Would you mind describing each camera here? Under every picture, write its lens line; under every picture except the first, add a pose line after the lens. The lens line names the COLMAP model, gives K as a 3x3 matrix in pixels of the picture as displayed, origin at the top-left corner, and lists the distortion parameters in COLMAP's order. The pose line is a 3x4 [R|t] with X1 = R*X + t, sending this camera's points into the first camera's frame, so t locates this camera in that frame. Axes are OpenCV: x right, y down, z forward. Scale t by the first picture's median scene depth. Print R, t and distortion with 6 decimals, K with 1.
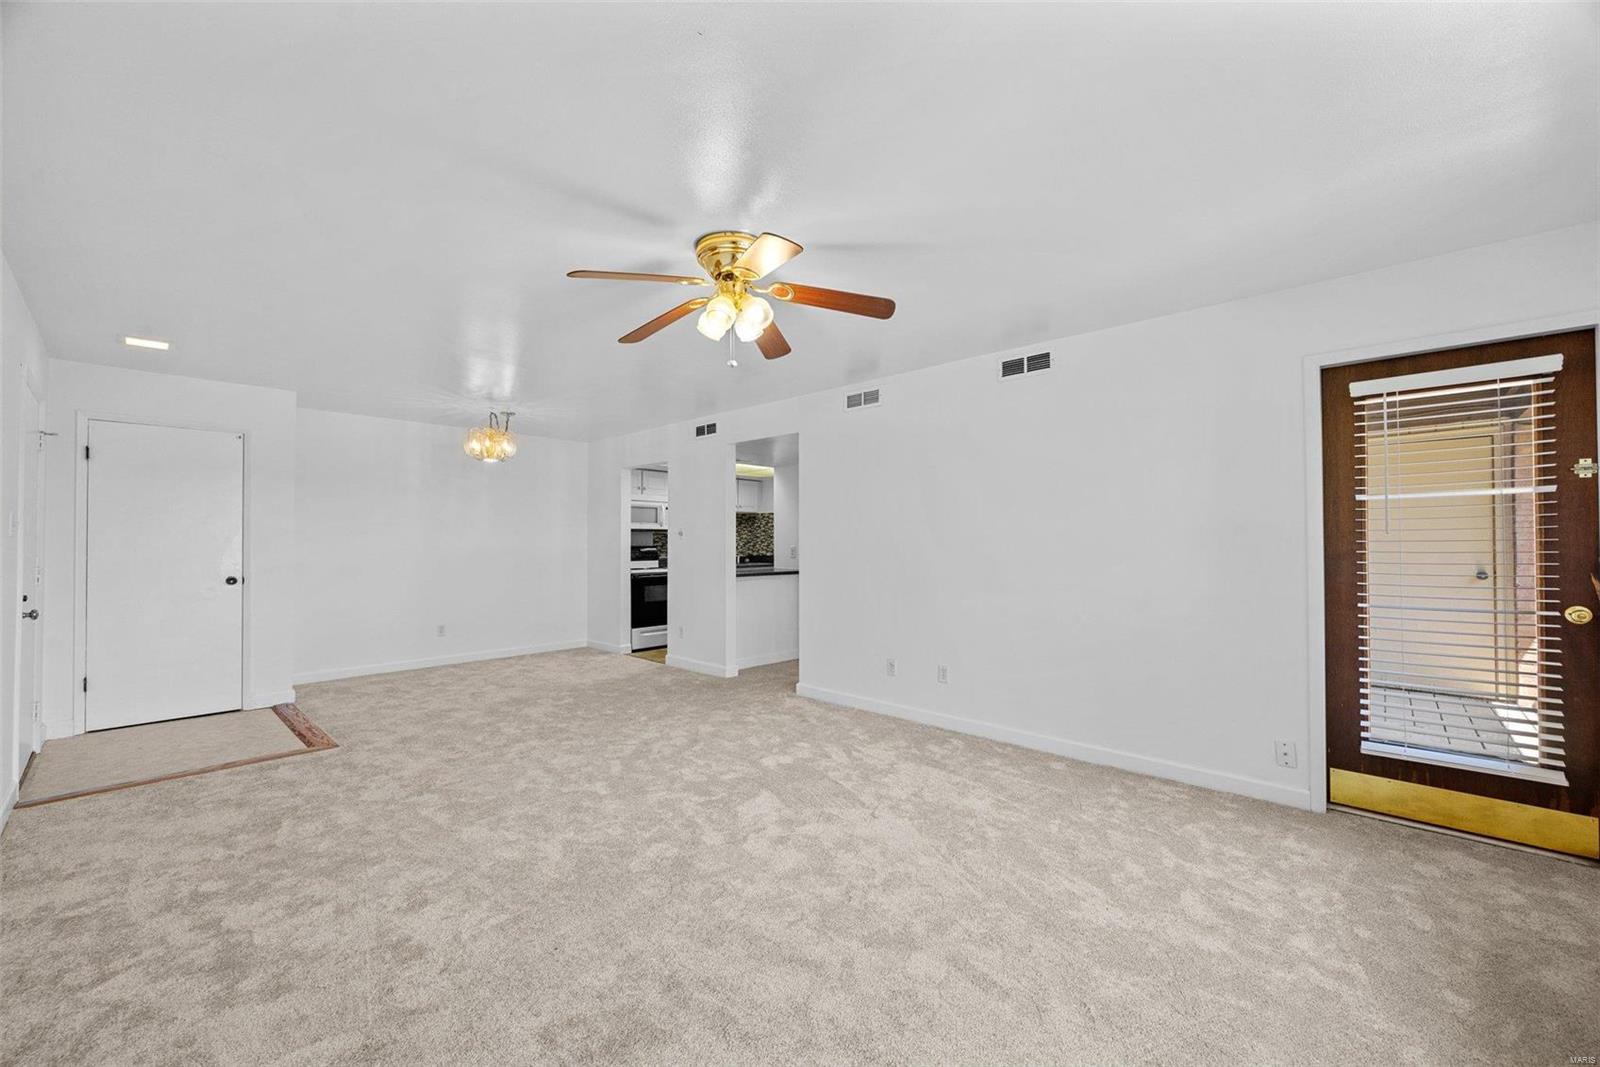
lens RADIAL K [[634.4, 0, 802.2], [0, 634.4, 530.4], [0, 0, 1]] dist [-0.001130, -0.000382]
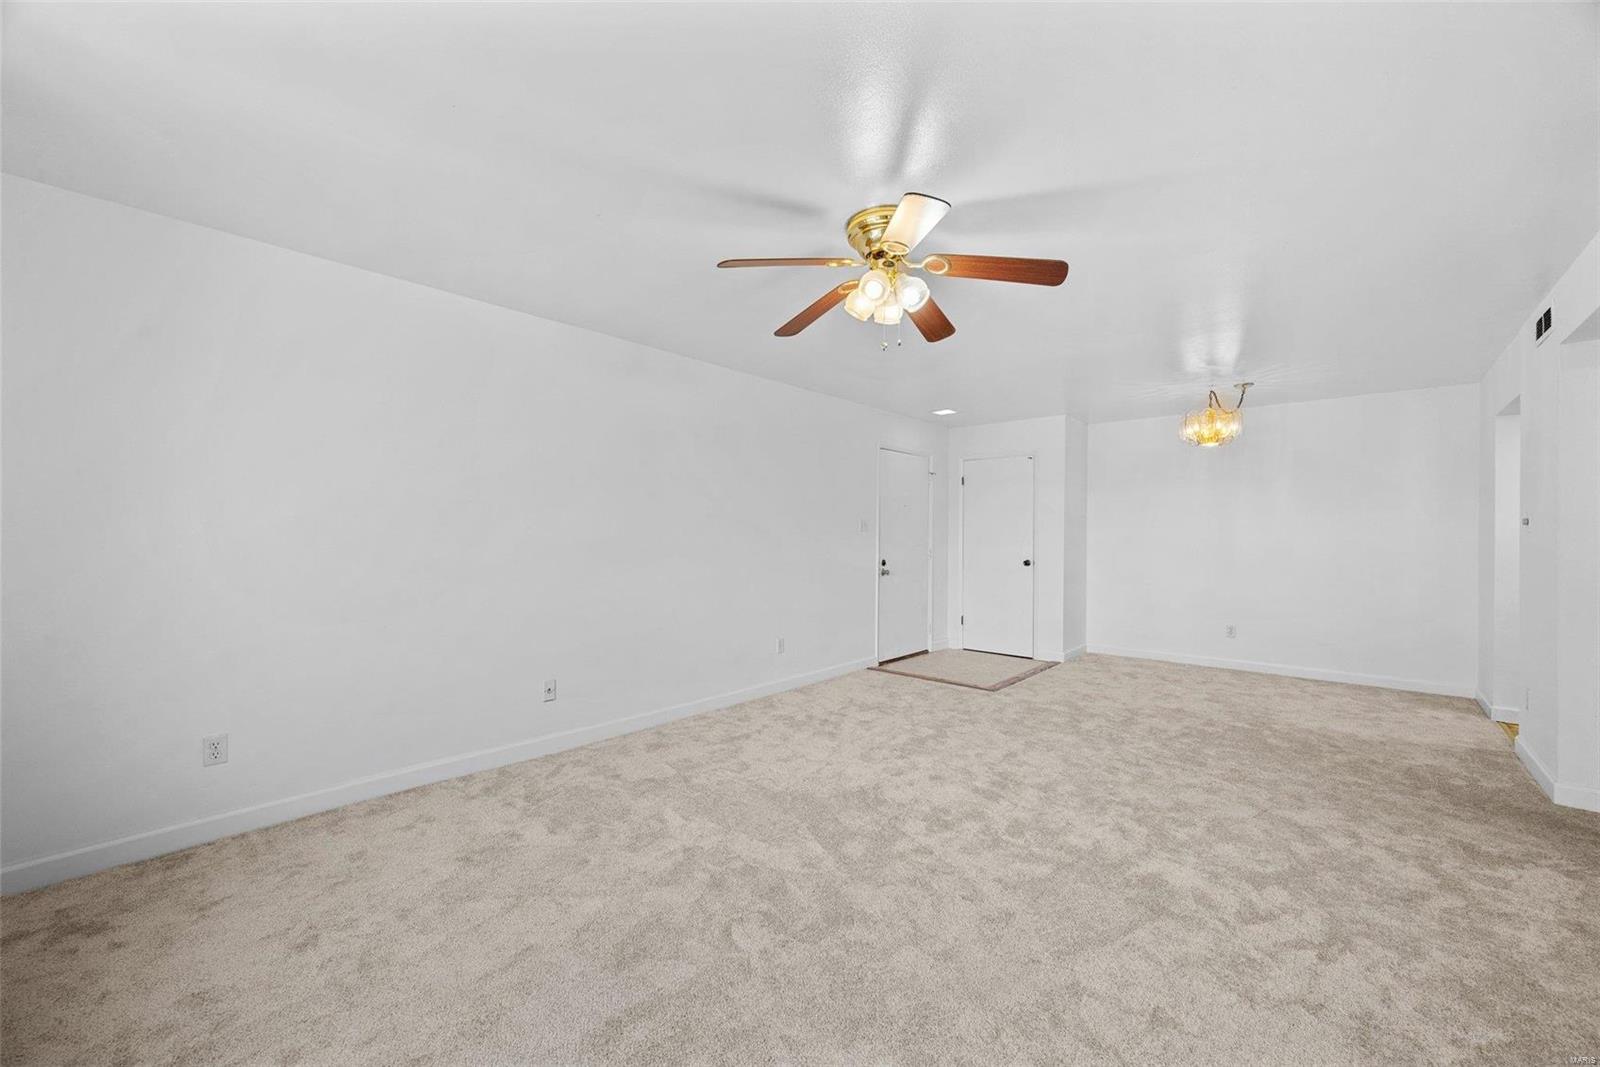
lens RADIAL K [[634.4, 0, 802.2], [0, 634.4, 530.4], [0, 0, 1]] dist [-0.001130, -0.000382]
pose [[0.044308, -0.004654, -0.999007, 0.437608], [0.002706, 0.999986, -0.004538, 0.014401], [0.999014, -0.002502, 0.044320, 0.447700]]
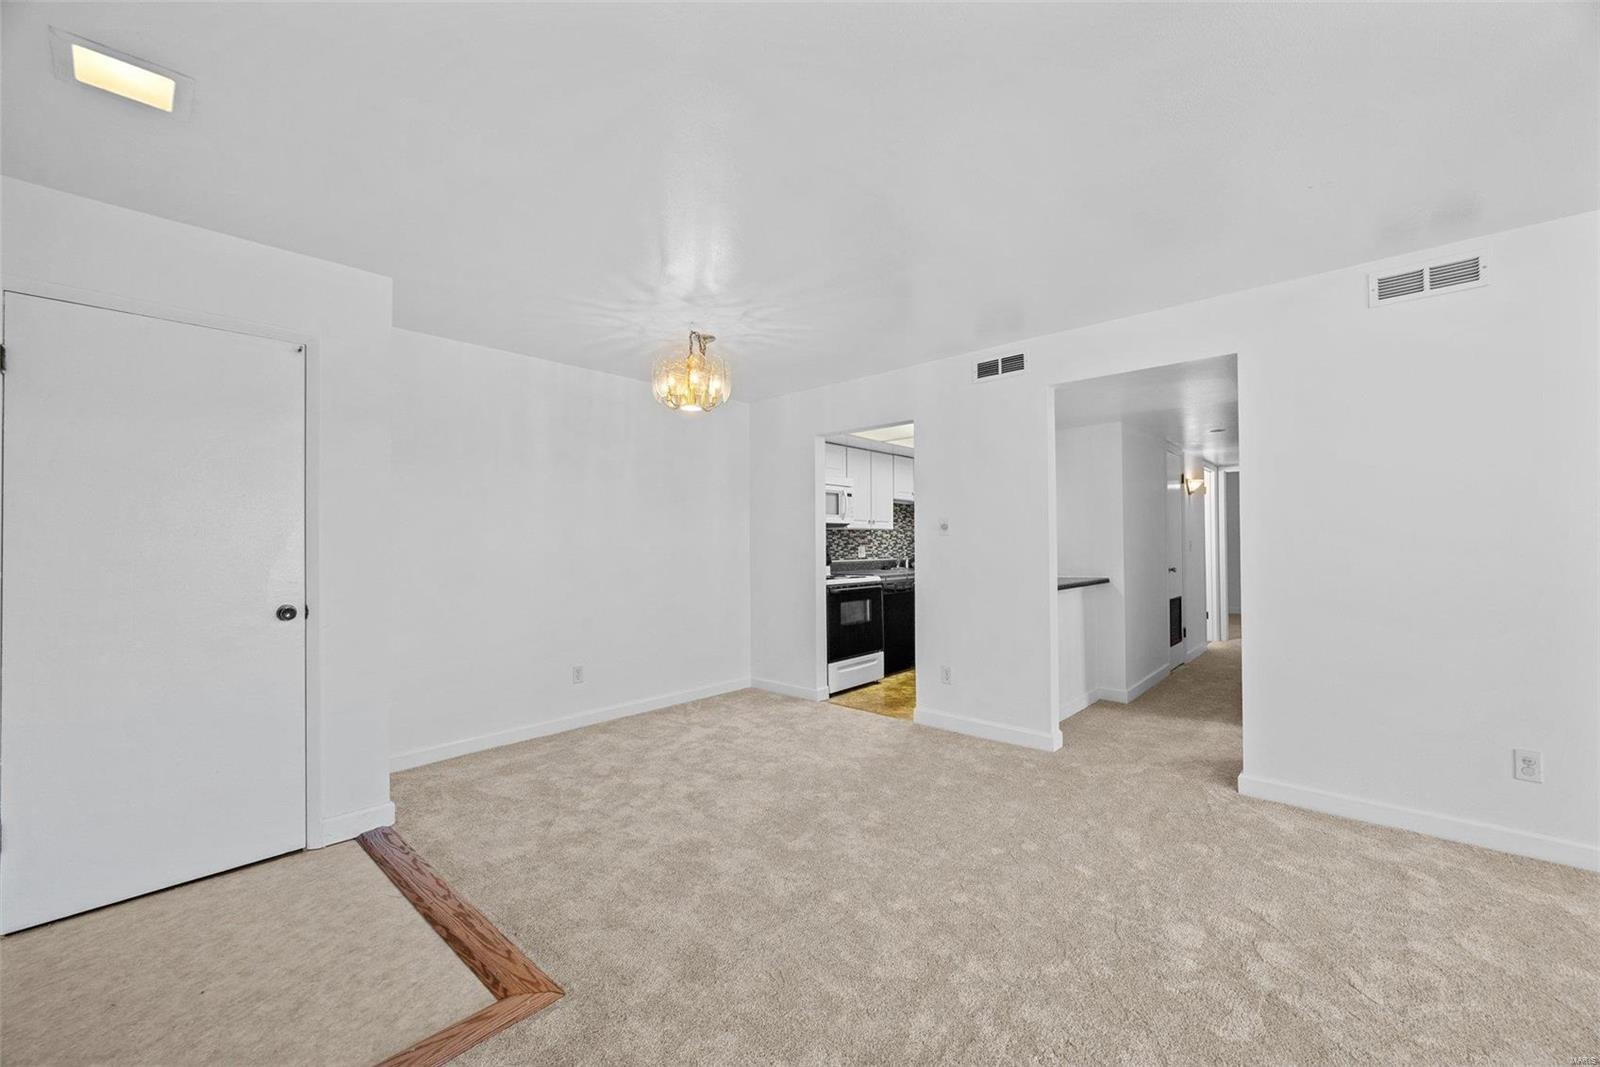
lens RADIAL K [[634.7, 0, 800.0], [0, 634.7, 533.5], [0, 0, 1]] dist [-0.001051, -0.000194]
pose [[0.999914, -0.005031, 0.012097, -0.459855], [0.004986, 0.999981, 0.003758, 0.011141], [-0.012116, -0.003698, 0.999920, 0.444677]]
